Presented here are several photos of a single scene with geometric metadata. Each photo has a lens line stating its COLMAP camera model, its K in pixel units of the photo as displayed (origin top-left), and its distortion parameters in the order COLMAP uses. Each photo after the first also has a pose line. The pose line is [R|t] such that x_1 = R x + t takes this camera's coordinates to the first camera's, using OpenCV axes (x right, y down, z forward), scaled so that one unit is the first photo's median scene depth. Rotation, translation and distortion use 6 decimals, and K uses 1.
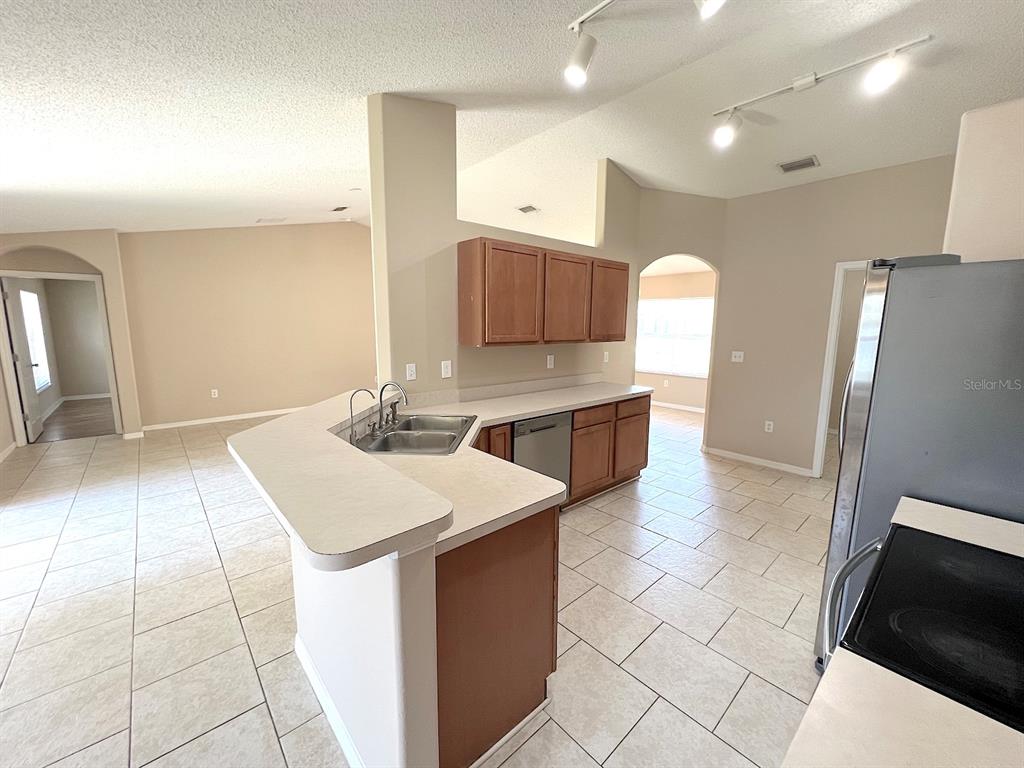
lens RADIAL K [[410.4, 0, 509.9], [0, 410.4, 383.4], [0, 0, 1]] dist [-0.001399, -0.000348]
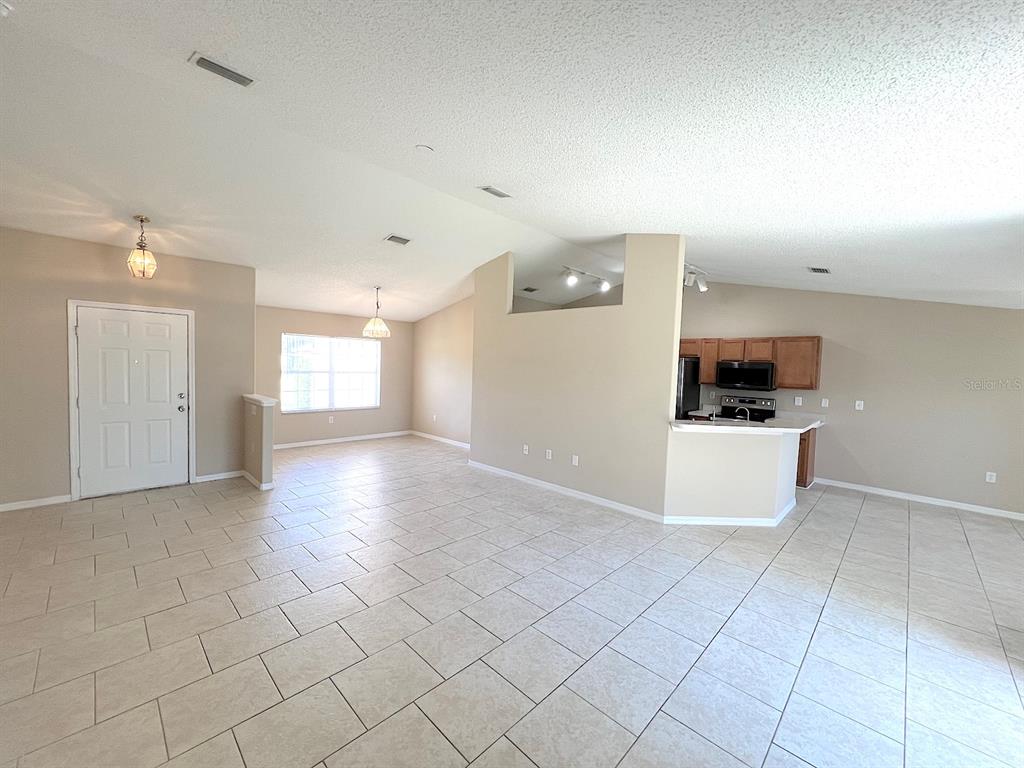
lens RADIAL K [[410.4, 0, 509.9], [0, 410.4, 383.4], [0, 0, 1]] dist [-0.001399, -0.000348]
pose [[-0.069896, -0.056212, 0.995969, -1.276919], [0.111869, 0.991671, 0.063820, -0.203846], [-0.991262, 0.115879, -0.063025, 1.225147]]
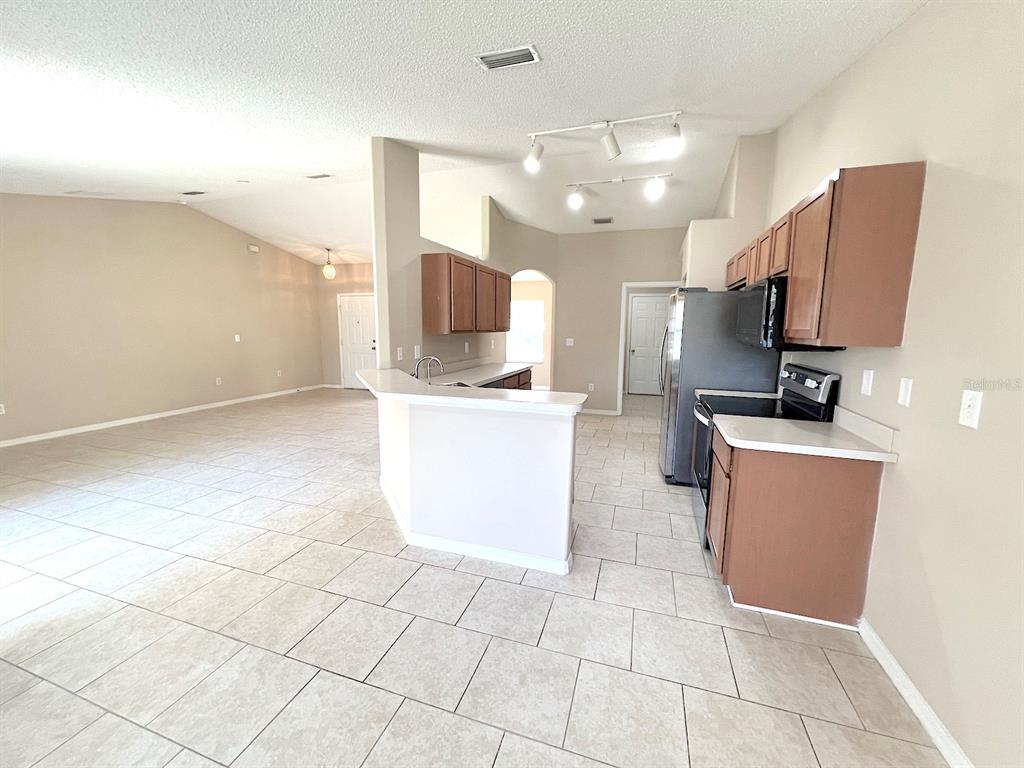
lens RADIAL K [[410.4, 0, 509.9], [0, 410.4, 383.4], [0, 0, 1]] dist [-0.001399, -0.000348]
pose [[0.867099, -0.070864, 0.493069, -0.437411], [0.071233, 0.997296, 0.018063, 0.048514], [-0.493016, 0.019460, 0.869803, -0.204540]]
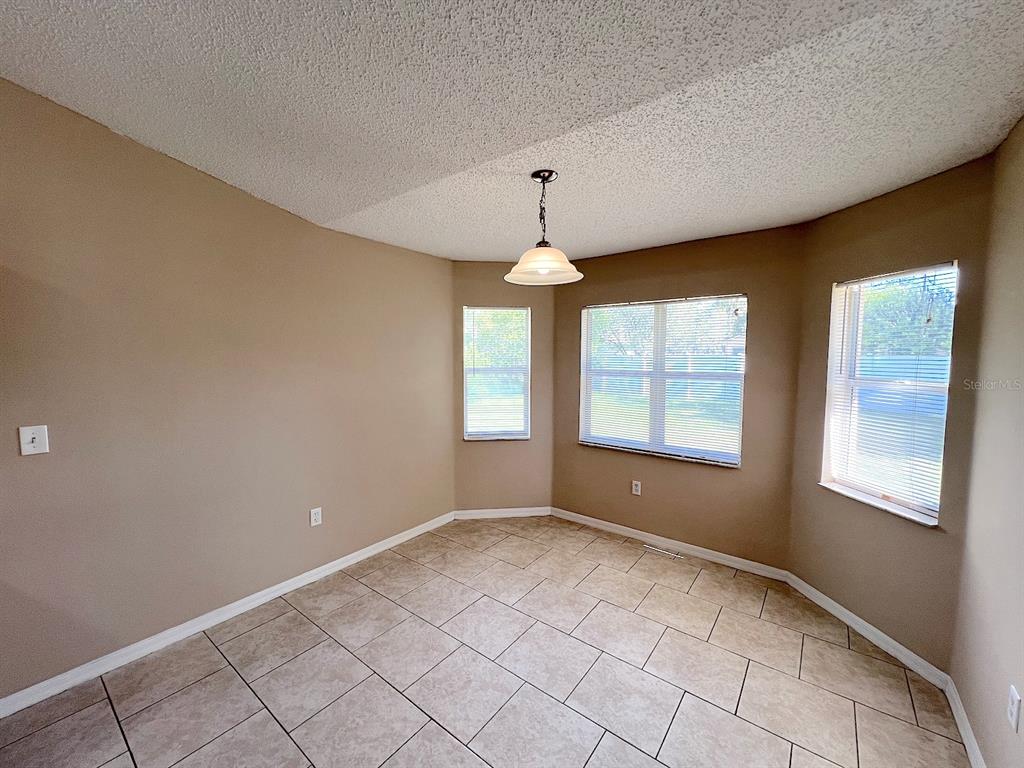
lens RADIAL K [[410.4, 0, 509.9], [0, 410.4, 383.4], [0, 0, 1]] dist [-0.001399, -0.000348]
pose [[-0.981711, 0.003414, -0.190344, -0.353430], [-0.037861, 0.976366, 0.212783, -0.074128], [0.186572, 0.216098, -0.958380, 0.434868]]
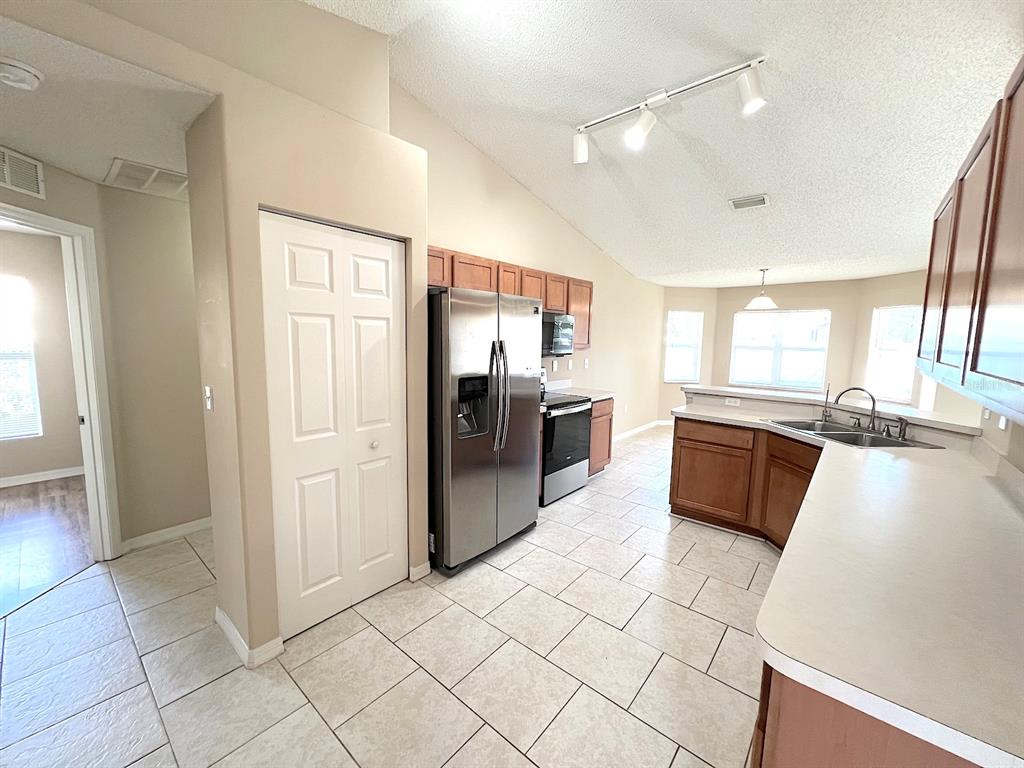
lens RADIAL K [[410.4, 0, 509.9], [0, 410.4, 383.4], [0, 0, 1]] dist [-0.001399, -0.000348]
pose [[-0.990366, -0.008101, -0.138240, 0.518195], [-0.043111, 0.966714, 0.252202, -0.160100], [0.131596, 0.255732, -0.957749, 1.181757]]
